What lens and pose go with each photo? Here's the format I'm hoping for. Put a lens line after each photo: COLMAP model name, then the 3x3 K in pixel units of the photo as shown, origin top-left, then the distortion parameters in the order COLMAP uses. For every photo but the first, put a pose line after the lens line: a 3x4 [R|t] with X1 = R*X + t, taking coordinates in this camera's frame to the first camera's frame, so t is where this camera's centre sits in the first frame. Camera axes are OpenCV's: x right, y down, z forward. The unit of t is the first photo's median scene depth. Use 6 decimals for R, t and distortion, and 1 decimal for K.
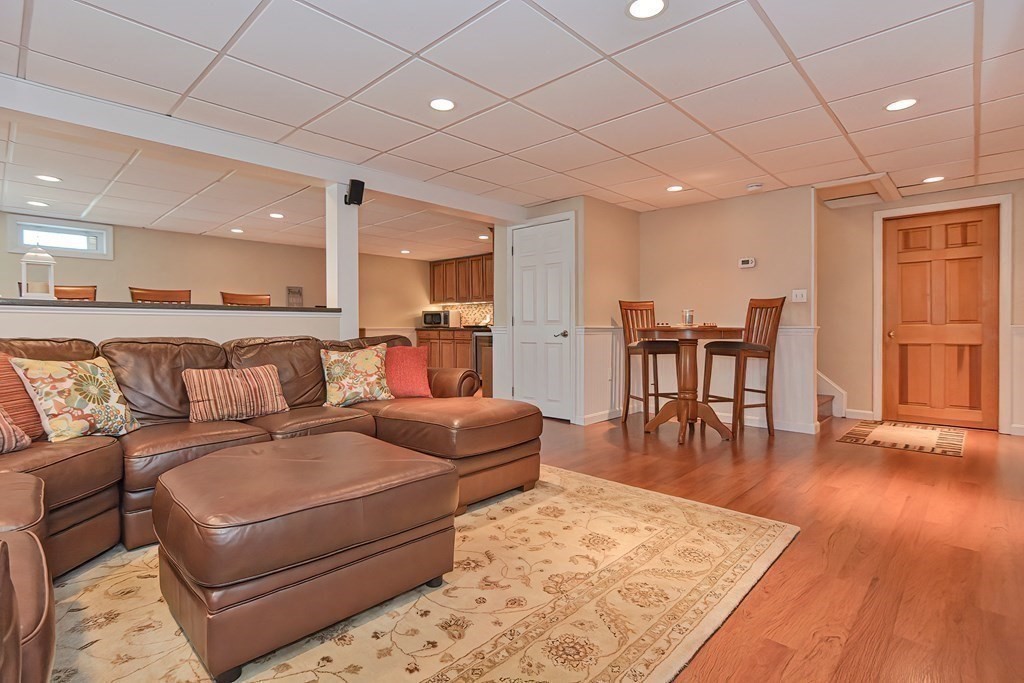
lens RADIAL K [[502.5, 0, 508.9], [0, 502.5, 337.5], [0, 0, 1]] dist [-0.022985, 0.008934]
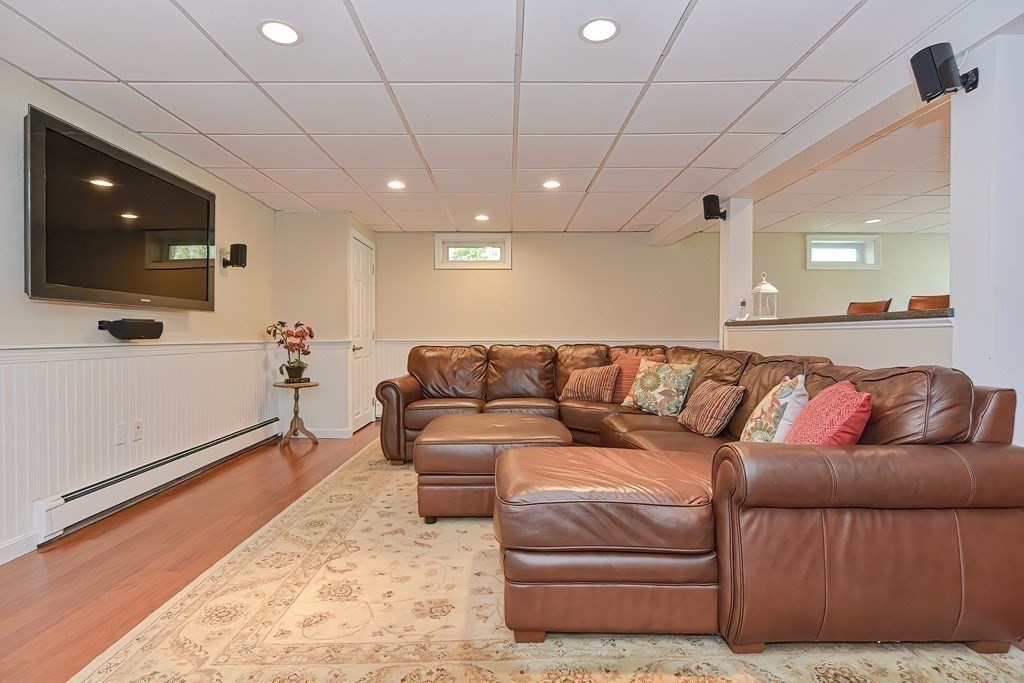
lens RADIAL K [[502.5, 0, 514.7], [0, 502.5, 337.5], [0, 0, 1]] dist [-0.022985, 0.008934]
pose [[-0.714424, 0.002550, -0.699708, 0.590836], [-0.012814, 0.999778, 0.016728, -0.057283], [0.699596, 0.020917, -0.714233, 1.888814]]
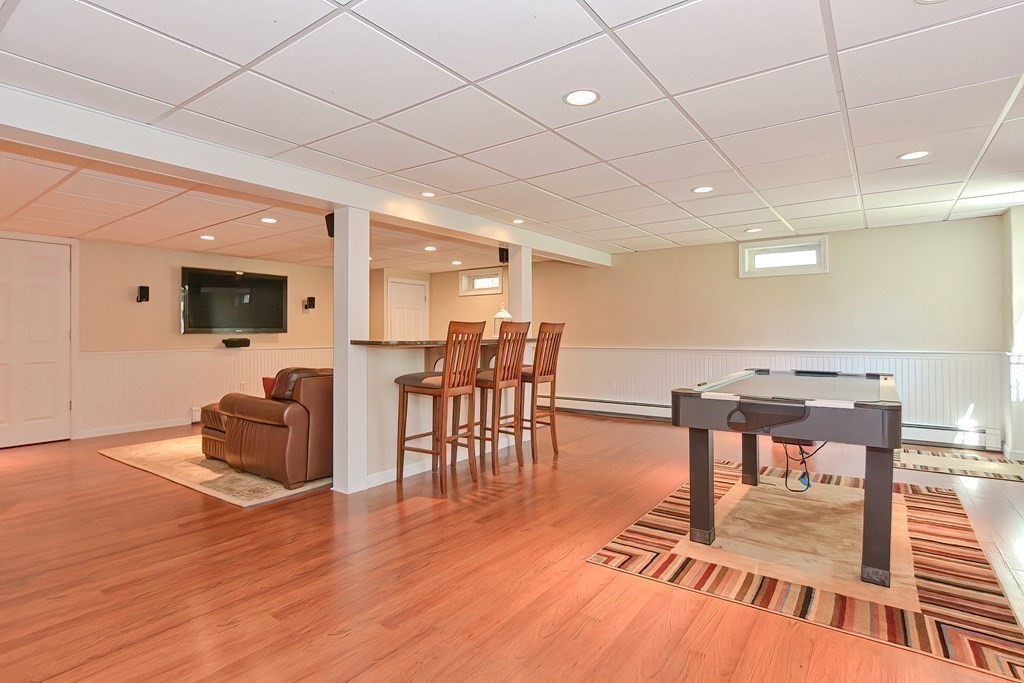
lens RADIAL K [[502.5, 0, 517.3], [0, 502.5, 336.4], [0, 0, 1]] dist [-0.022985, 0.008934]
pose [[-0.990524, 0.004025, -0.137284, -0.940428], [0.000632, 0.999694, 0.024748, -0.159837], [0.137342, 0.024427, -0.990222, 3.637572]]
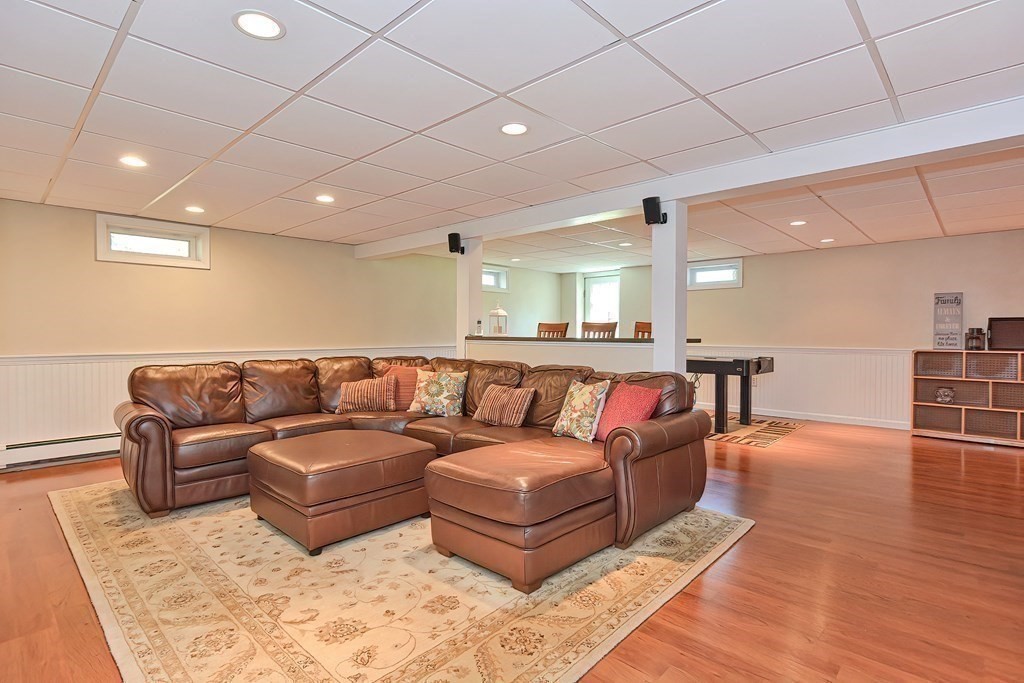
lens RADIAL K [[502.5, 0, 511.9], [0, 502.5, 340.3], [0, 0, 1]] dist [-0.022985, 0.008934]
pose [[0.005369, 0.015758, -0.999861, 1.065115], [-0.018953, 0.999698, 0.015653, -0.115081], [0.999806, 0.018866, 0.005666, 1.319854]]
